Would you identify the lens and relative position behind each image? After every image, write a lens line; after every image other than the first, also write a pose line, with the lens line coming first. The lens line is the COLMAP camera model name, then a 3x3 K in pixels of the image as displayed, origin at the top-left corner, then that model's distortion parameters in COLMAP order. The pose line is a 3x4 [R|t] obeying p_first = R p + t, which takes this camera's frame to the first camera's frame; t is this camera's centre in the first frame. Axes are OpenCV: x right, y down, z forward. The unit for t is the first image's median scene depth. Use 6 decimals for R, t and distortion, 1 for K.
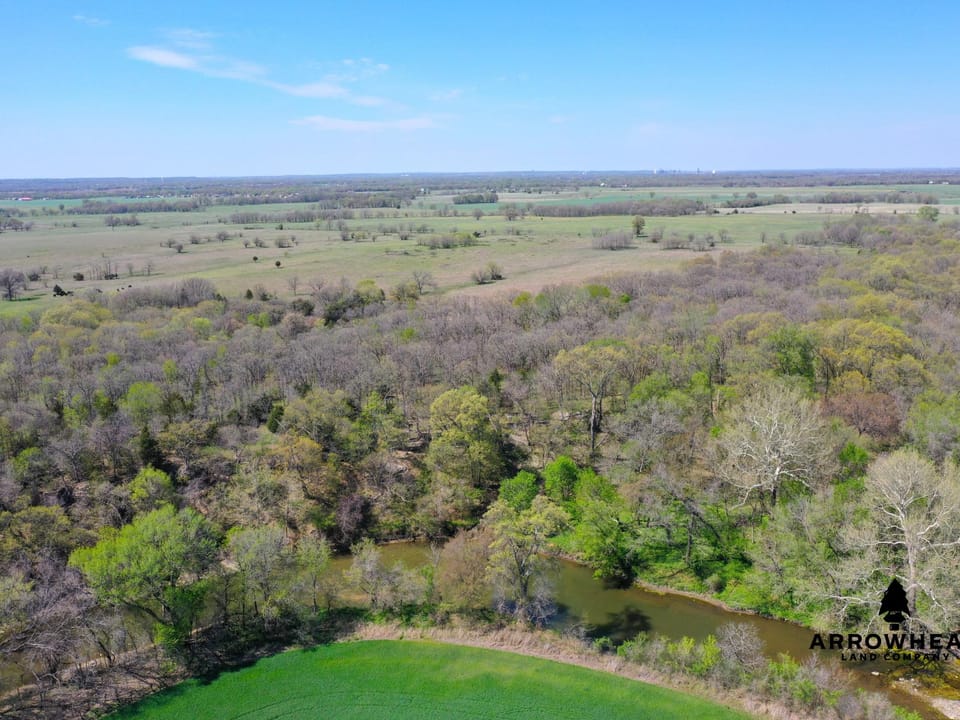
lens RADIAL K [[832.1, 0, 480.0], [0, 832.1, 360.0], [0, 0, 1]] dist [-0.007673, 0.009452]
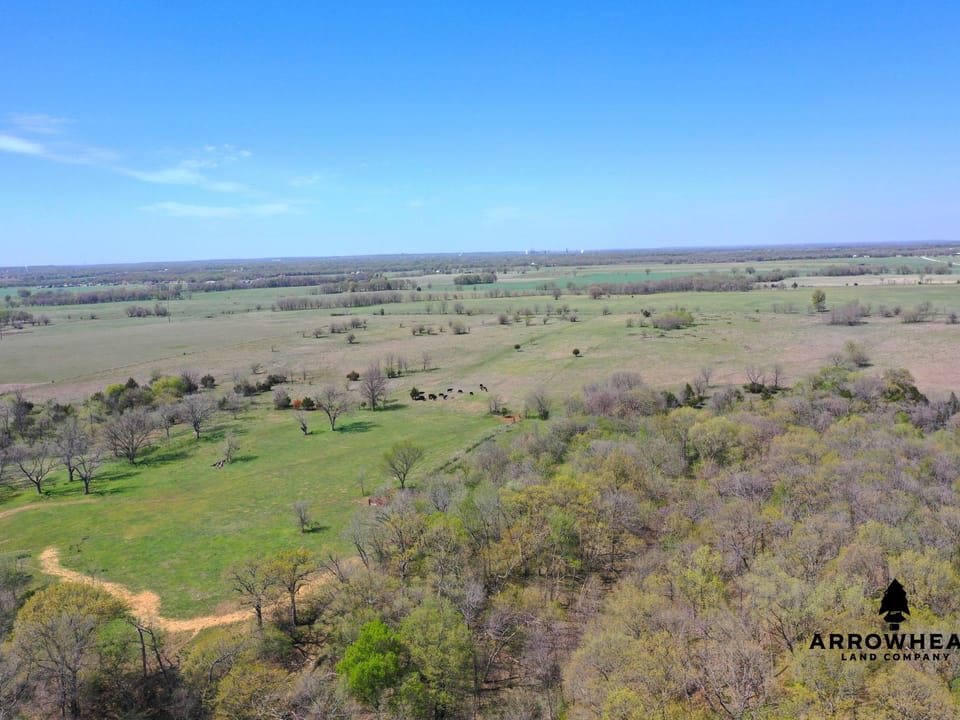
lens RADIAL K [[832.1, 0, 480.0], [0, 832.1, 360.0], [0, 0, 1]] dist [-0.007673, 0.009452]
pose [[0.986661, -0.036148, 0.158726, -0.163160], [0.051223, 0.994447, -0.091934, -0.011554], [-0.154521, 0.098838, 0.983033, 0.058900]]
